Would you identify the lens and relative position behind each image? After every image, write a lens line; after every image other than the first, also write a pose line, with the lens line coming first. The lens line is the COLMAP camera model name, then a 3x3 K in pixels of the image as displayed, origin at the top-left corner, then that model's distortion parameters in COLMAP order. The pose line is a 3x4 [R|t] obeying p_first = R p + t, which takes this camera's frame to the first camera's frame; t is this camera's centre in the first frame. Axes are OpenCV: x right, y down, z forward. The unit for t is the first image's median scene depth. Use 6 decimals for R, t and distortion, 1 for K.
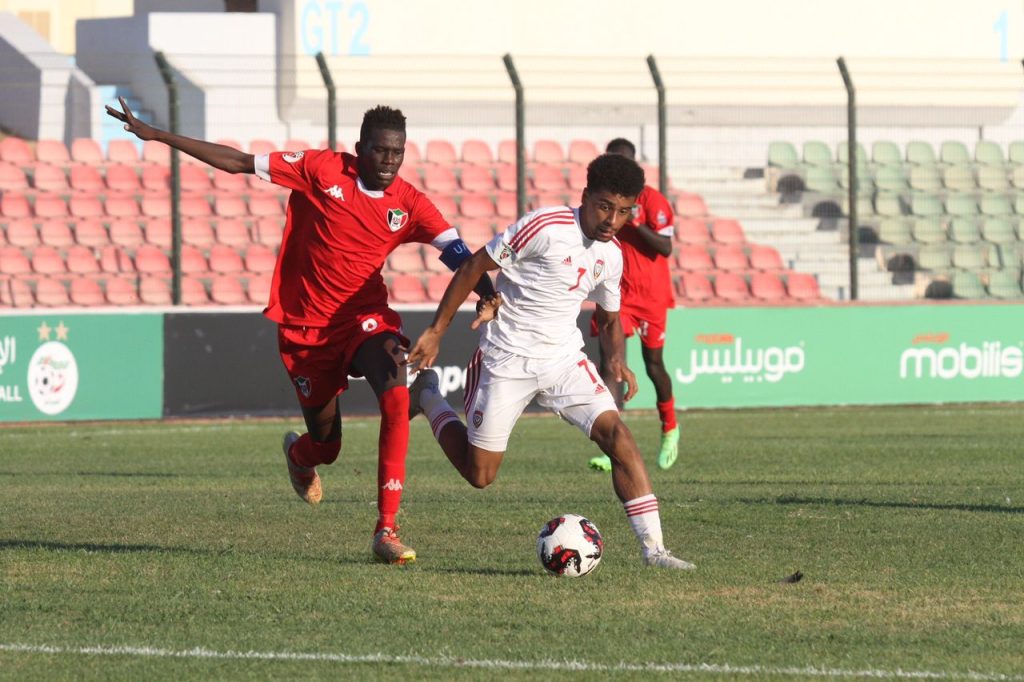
lens RADIAL K [[1071.1, 0, 512.0], [0, 1071.1, 341.0], [0, 0, 1]] dist [0.003361, -0.032324]
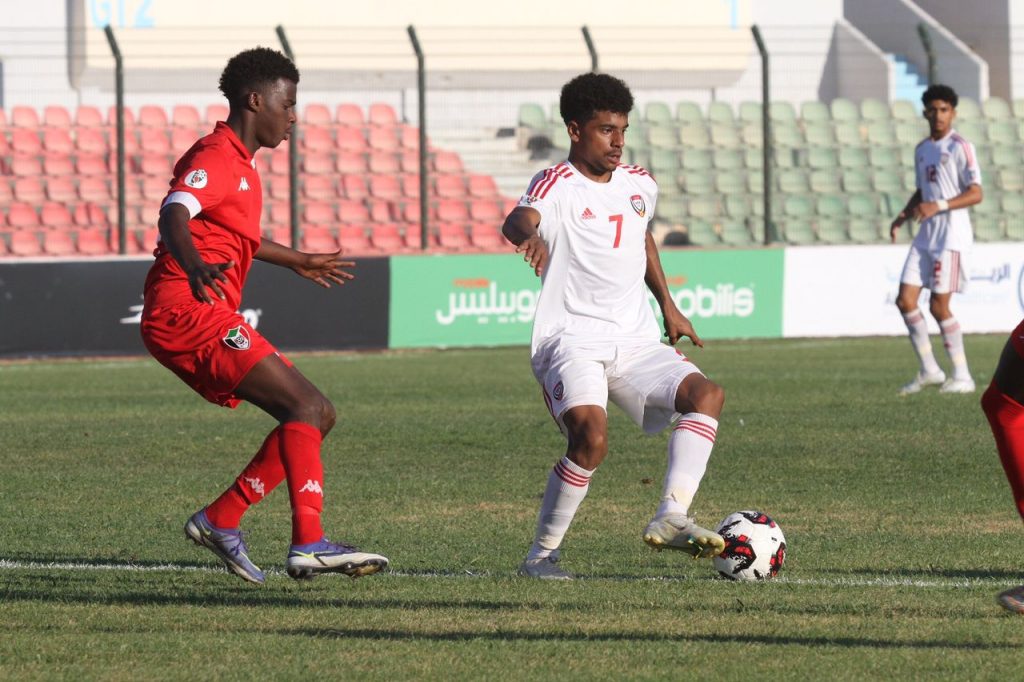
lens RADIAL K [[937.7, 0, 512.0], [0, 937.7, 341.0], [0, 0, 1]] dist [-0.012067, 0.002167]
pose [[0.999949, -0.008552, 0.005398, 0.224955], [0.008192, 0.997941, 0.063618, -0.003767], [-0.005931, -0.063570, 0.997960, 0.022072]]
